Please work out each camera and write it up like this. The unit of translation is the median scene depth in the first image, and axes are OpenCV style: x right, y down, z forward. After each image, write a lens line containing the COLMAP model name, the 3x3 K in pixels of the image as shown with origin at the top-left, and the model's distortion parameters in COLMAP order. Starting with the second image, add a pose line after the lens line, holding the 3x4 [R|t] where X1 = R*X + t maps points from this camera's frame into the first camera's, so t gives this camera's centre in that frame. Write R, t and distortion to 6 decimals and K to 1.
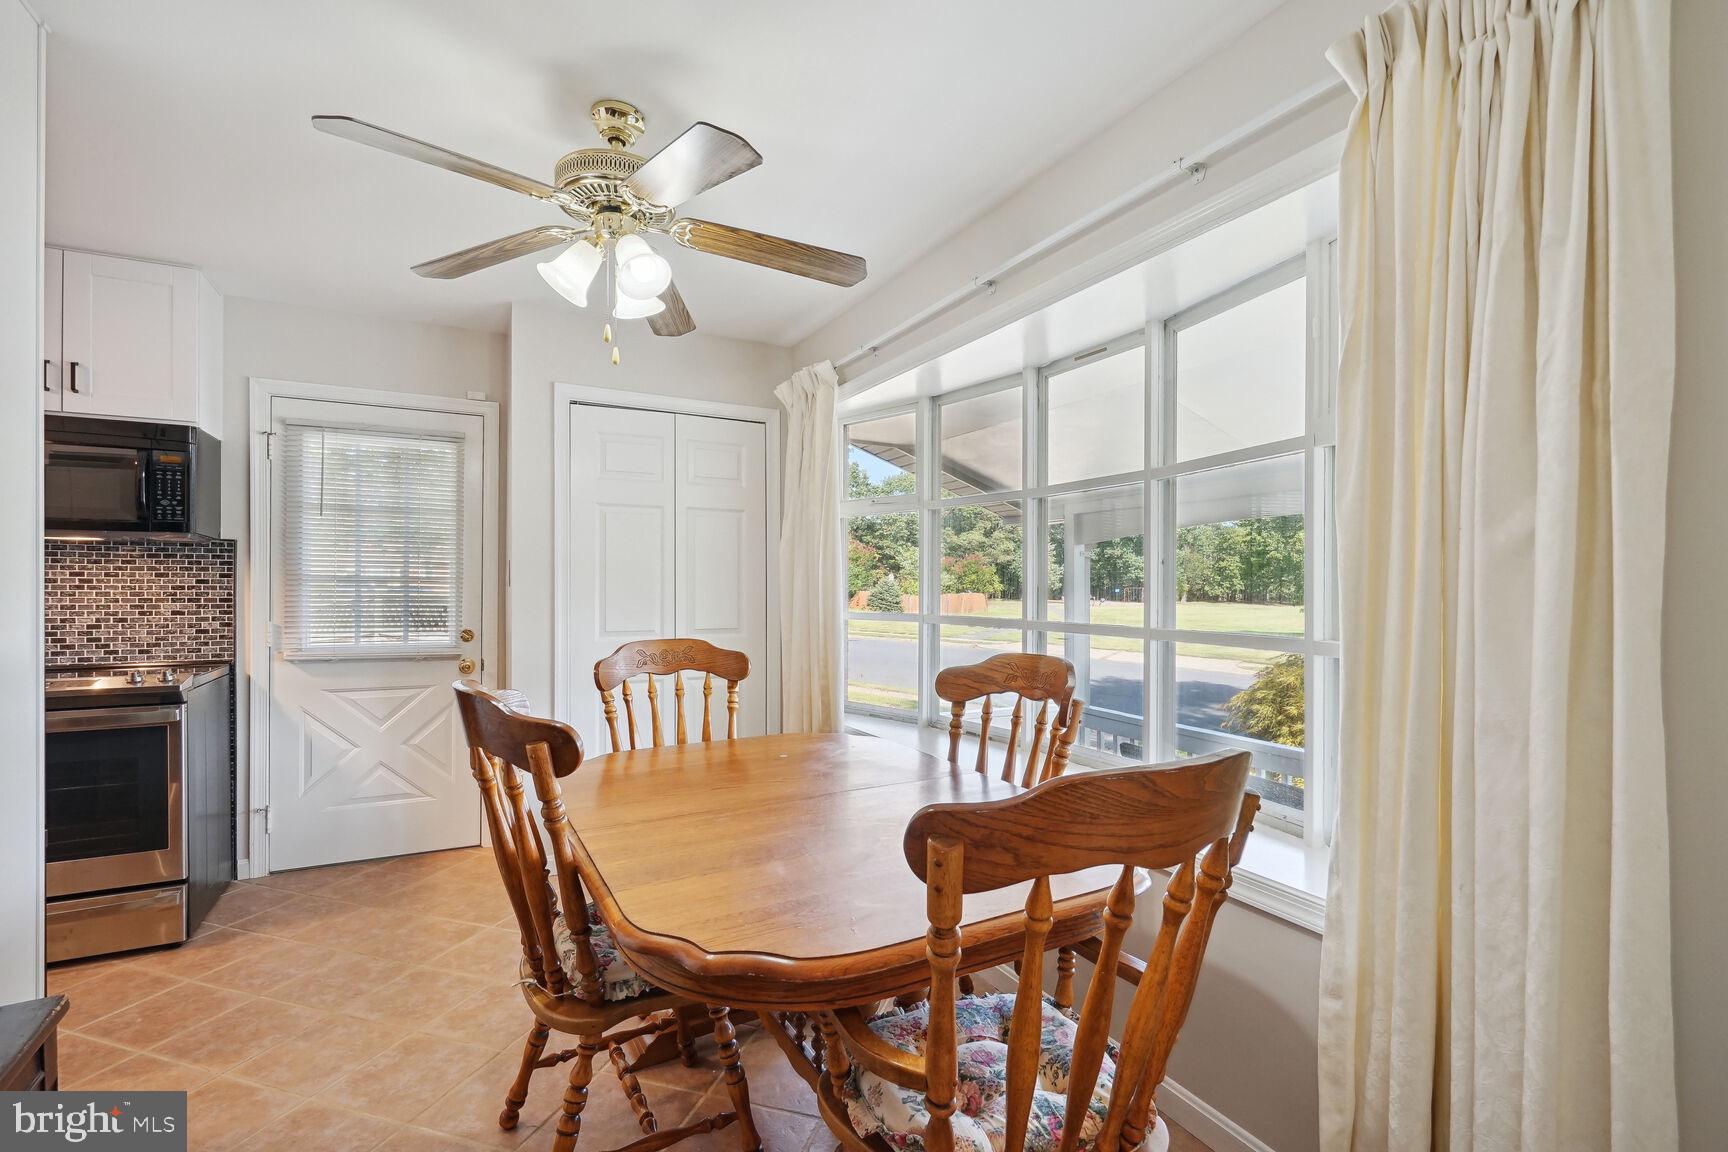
lens RADIAL K [[791.6, 0, 860.7], [0, 791.6, 583.1], [0, 0, 1]] dist [-0.000398, -0.000265]
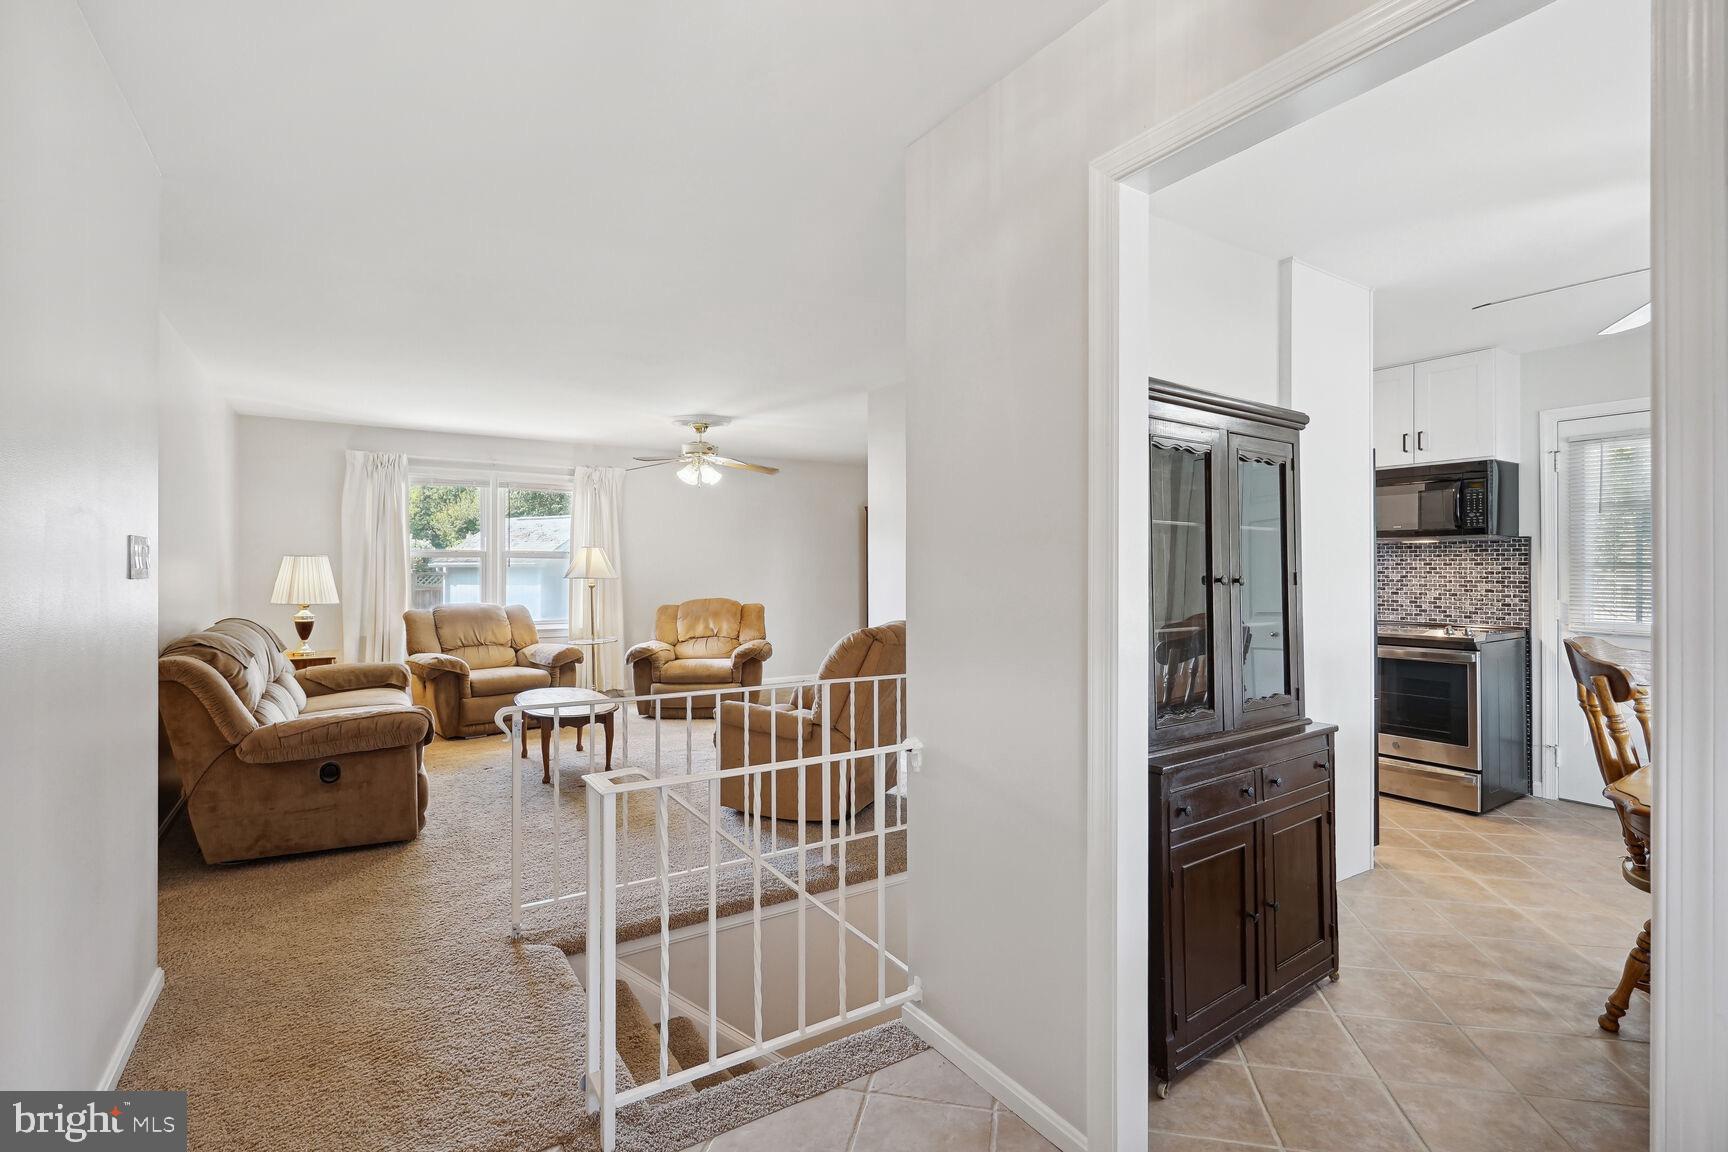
lens RADIAL K [[789.1, 0, 864.0], [0, 789.1, 576.0], [0, 0, 1]] dist [-0.000859, -0.000296]
pose [[0.098563, 0.005509, -0.995116, 0.433104], [0.004876, 0.999970, 0.006019, -0.002603], [0.995119, -0.005446, 0.098533, -0.249304]]
